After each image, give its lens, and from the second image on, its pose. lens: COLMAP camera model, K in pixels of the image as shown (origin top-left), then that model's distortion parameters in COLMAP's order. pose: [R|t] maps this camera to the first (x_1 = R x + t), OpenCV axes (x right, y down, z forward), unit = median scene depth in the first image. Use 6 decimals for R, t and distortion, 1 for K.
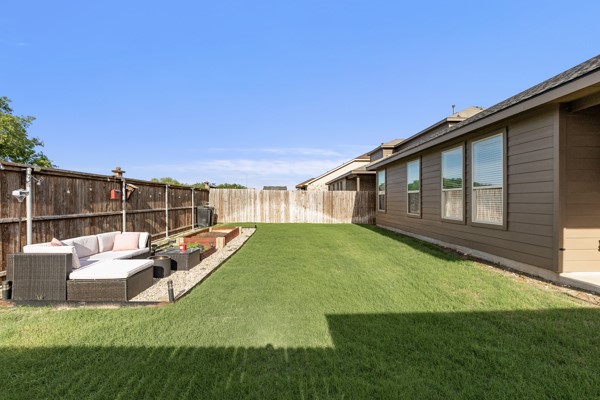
lens RADIAL K [[266.8, 0, 301.6], [0, 266.8, 200.3], [0, 0, 1]] dist [-0.002821, -0.000262]
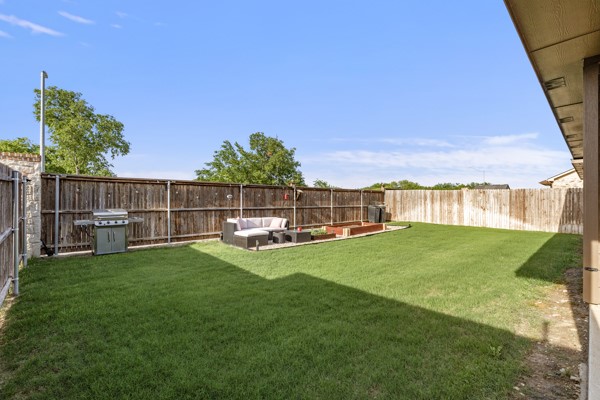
lens RADIAL K [[266.8, 0, 304.7], [0, 266.8, 201.0], [0, 0, 1]] dist [-0.002821, -0.000262]
pose [[0.646223, 0.002476, -0.763144, 0.310878], [-0.004074, 0.999992, -0.000205, 0.003305], [0.763138, 0.003241, 0.646228, 0.000350]]
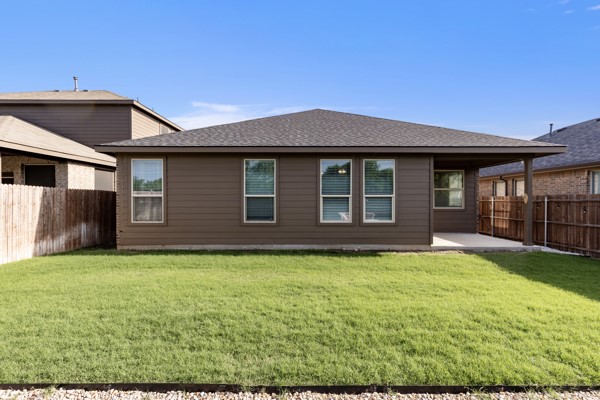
lens RADIAL K [[266.8, 0, 299.3], [0, 266.8, 199.0], [0, 0, 1]] dist [-0.002821, -0.000262]
pose [[0.027620, 0.002210, 0.999616, -0.271769], [0.000388, 0.999997, -0.002221, -0.012345], [-0.999618, 0.000450, 0.027619, 0.556486]]
